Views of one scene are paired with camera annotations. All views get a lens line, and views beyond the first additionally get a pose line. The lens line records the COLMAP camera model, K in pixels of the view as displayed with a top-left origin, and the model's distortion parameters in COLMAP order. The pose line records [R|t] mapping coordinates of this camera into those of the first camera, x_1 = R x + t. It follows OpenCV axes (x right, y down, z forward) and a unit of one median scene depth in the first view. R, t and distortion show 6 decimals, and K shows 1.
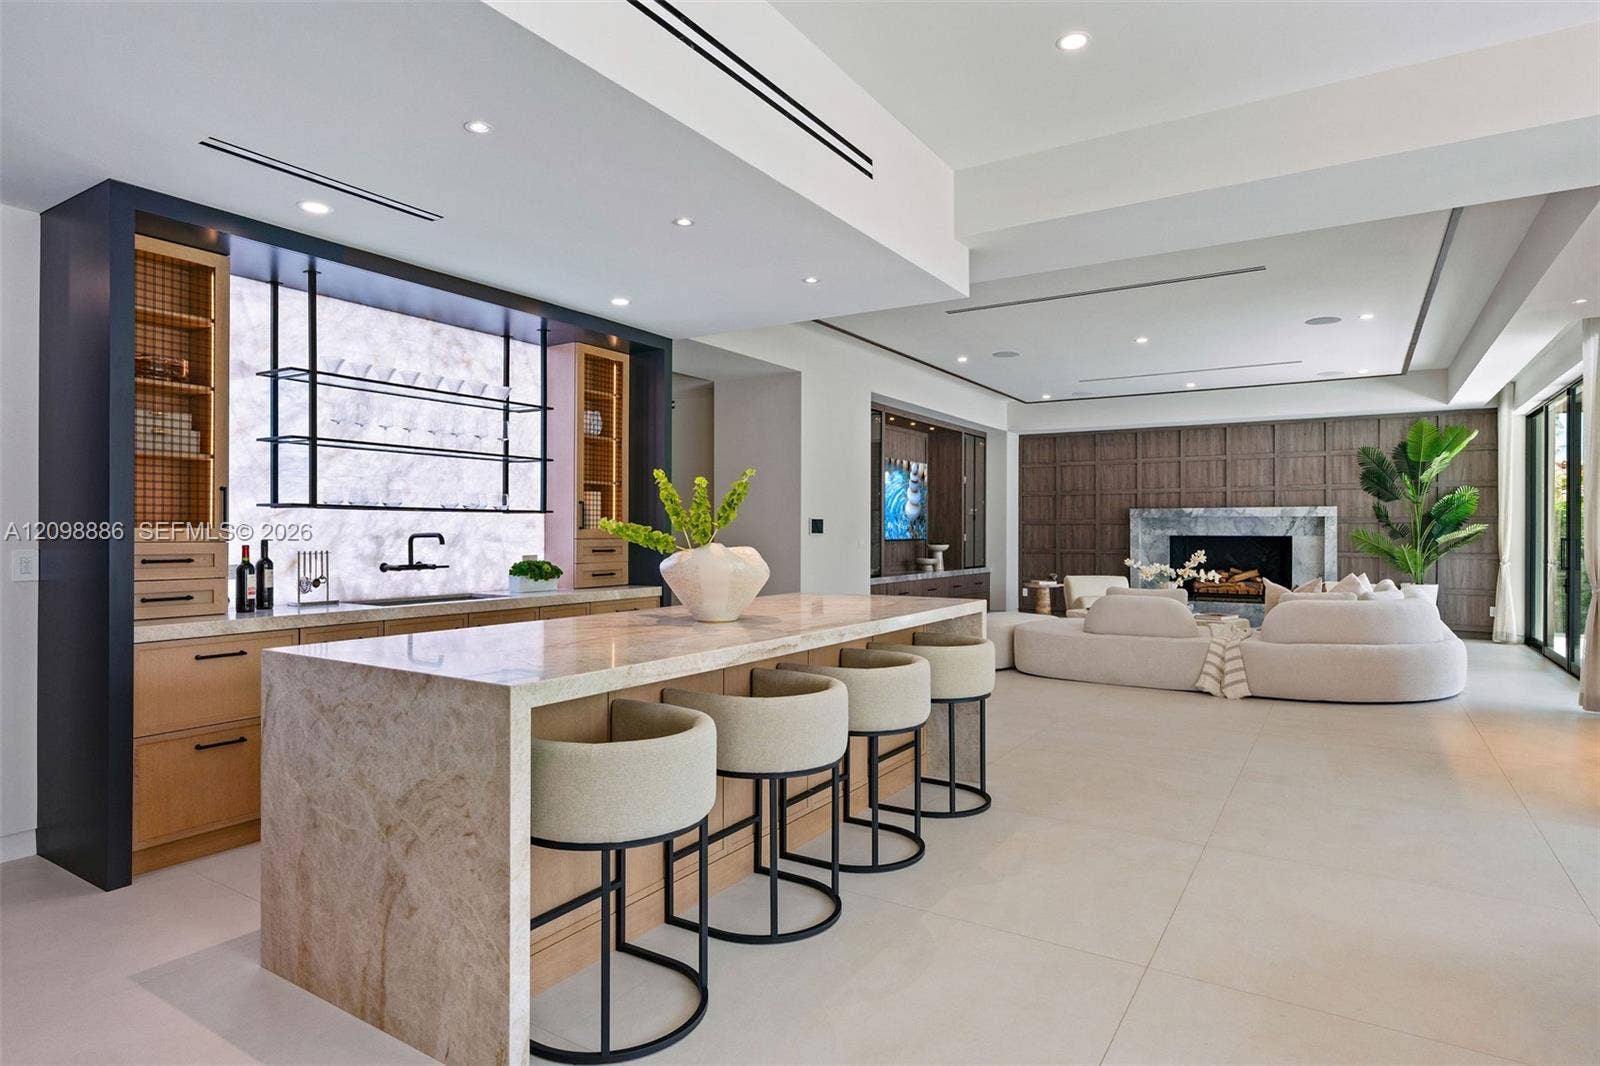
lens RADIAL K [[878.0, 0, 794.1], [0, 878.0, 534.6], [0, 0, 1]] dist [-0.004385, 0.000280]
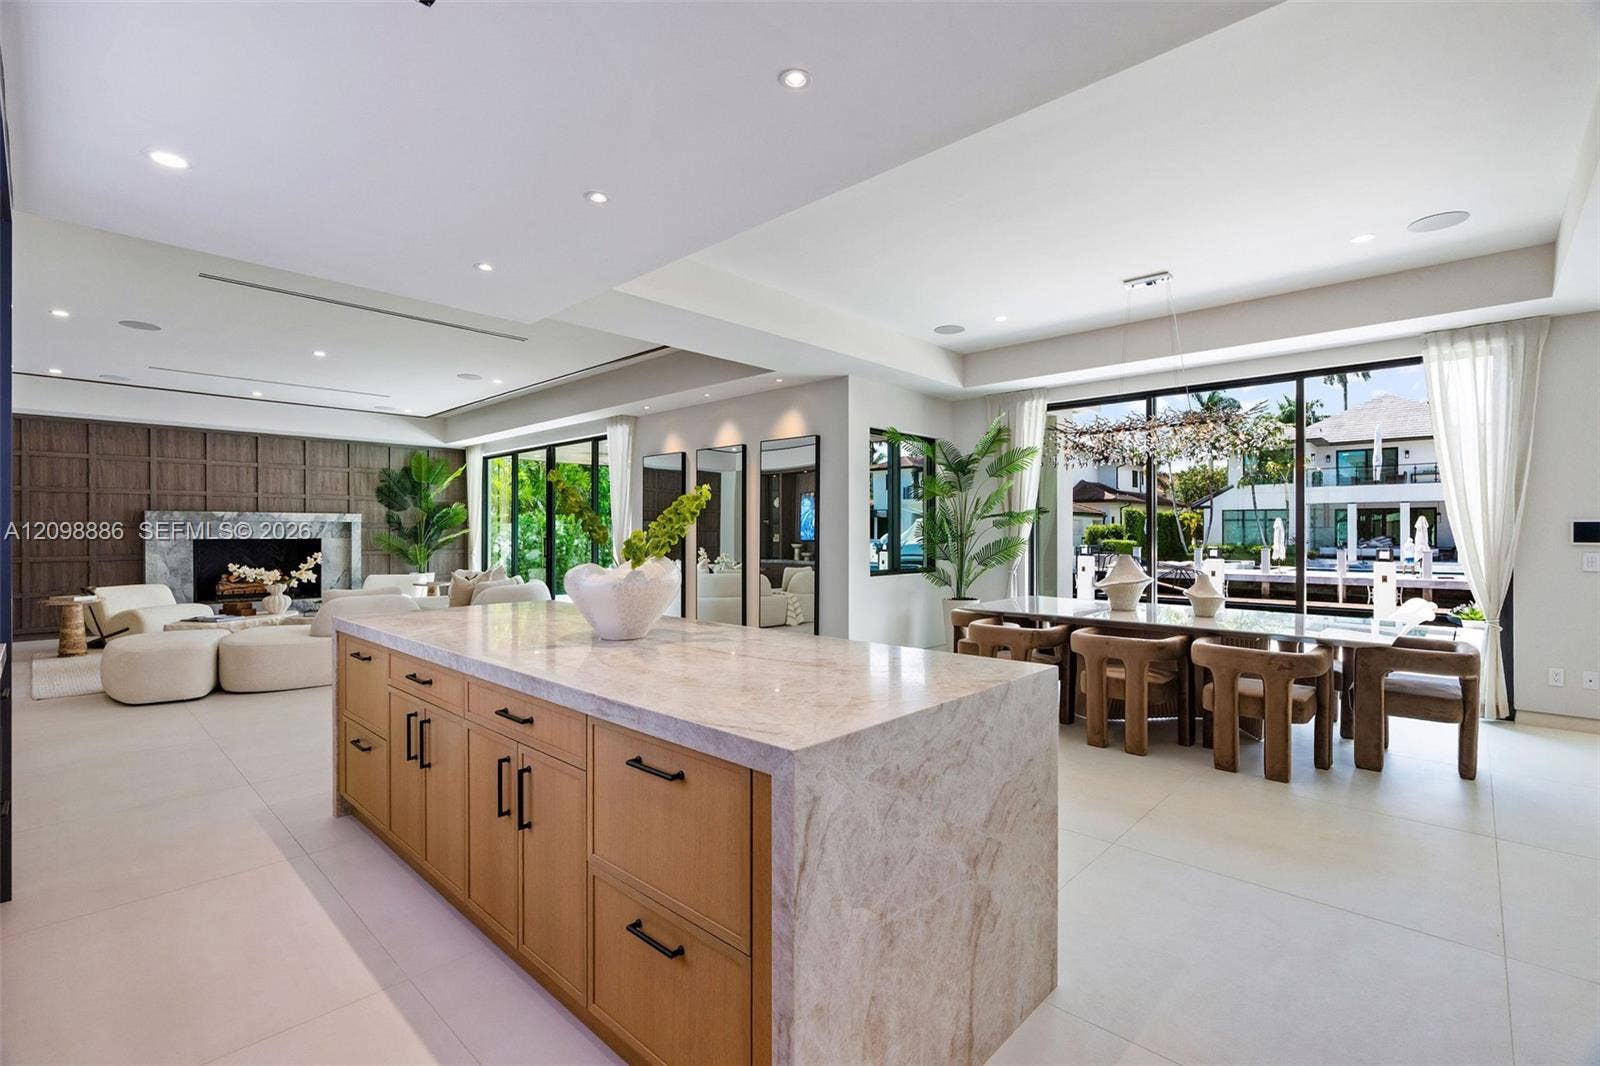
lens RADIAL K [[720.1, 0, 795.3], [0, 720.1, 530.0], [0, 0, 1]] dist [-0.005188, -0.000380]
pose [[0.182155, -0.000061, 0.983270, -0.968028], [0.005152, 0.999986, -0.000892, -0.020645], [-0.983256, 0.005228, 0.182152, 0.796363]]
